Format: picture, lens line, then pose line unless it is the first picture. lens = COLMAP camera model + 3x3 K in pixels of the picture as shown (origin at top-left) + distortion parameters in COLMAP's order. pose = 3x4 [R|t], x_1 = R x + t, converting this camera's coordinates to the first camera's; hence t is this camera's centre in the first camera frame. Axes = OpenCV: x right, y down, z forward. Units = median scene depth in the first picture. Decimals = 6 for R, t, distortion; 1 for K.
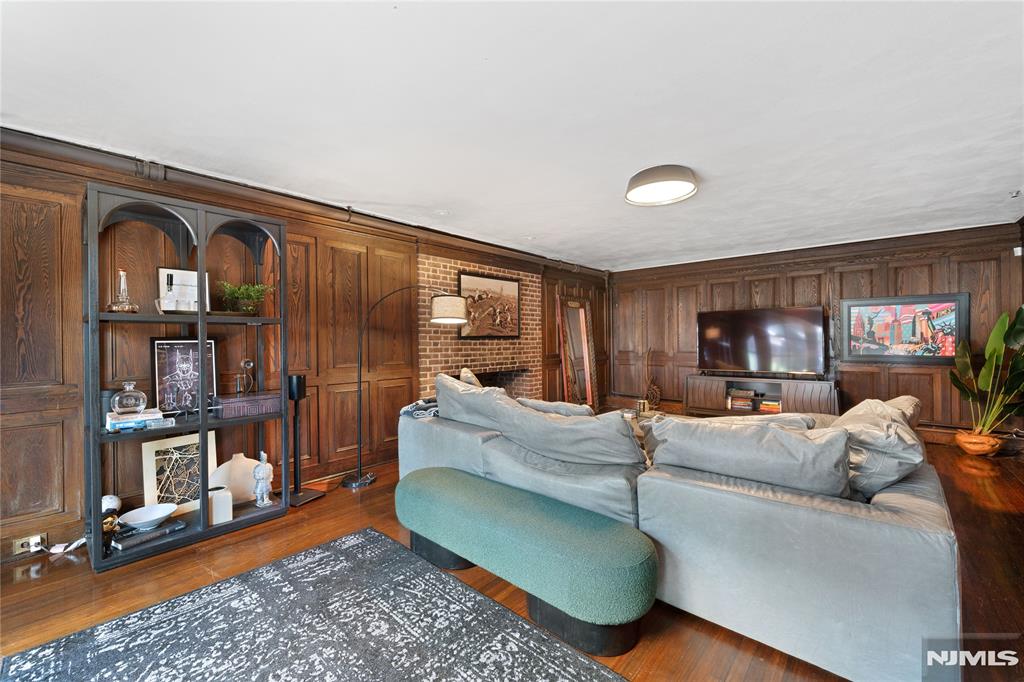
lens RADIAL K [[414.4, 0, 510.4], [0, 414.4, 339.5], [0, 0, 1]] dist [-0.000043, -0.000006]
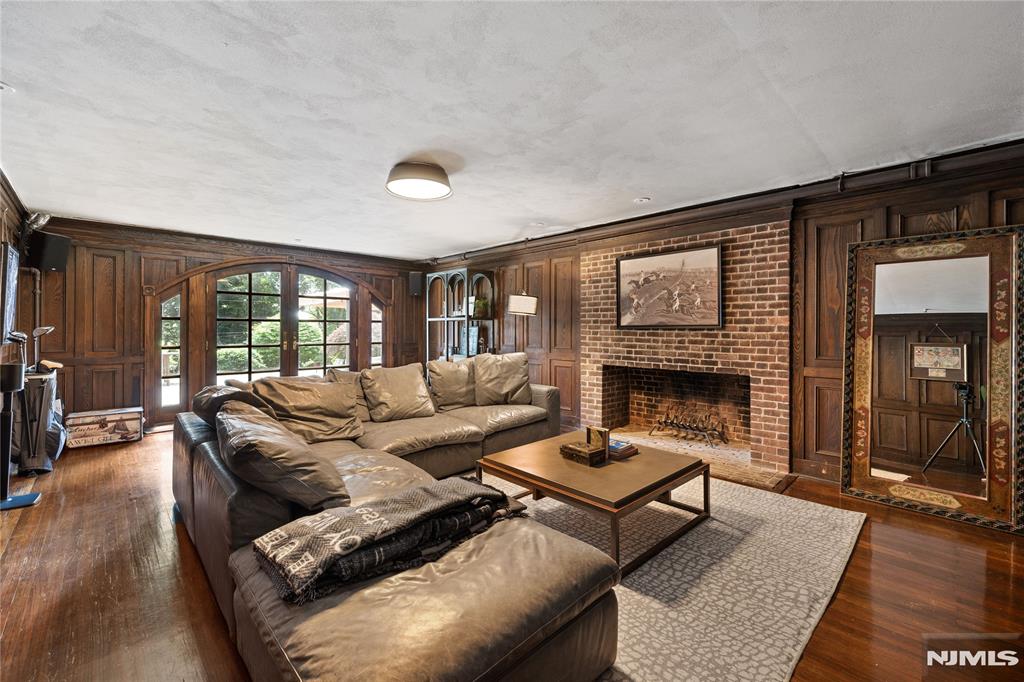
lens RADIAL K [[414.4, 0, 510.7], [0, 414.4, 332.4], [0, 0, 1]] dist [-0.000043, -0.000006]
pose [[-0.072455, 0.016030, -0.997243, 0.816641], [-0.002382, 0.999865, 0.016245, -0.006714], [0.997369, 0.003552, -0.072407, 0.785996]]
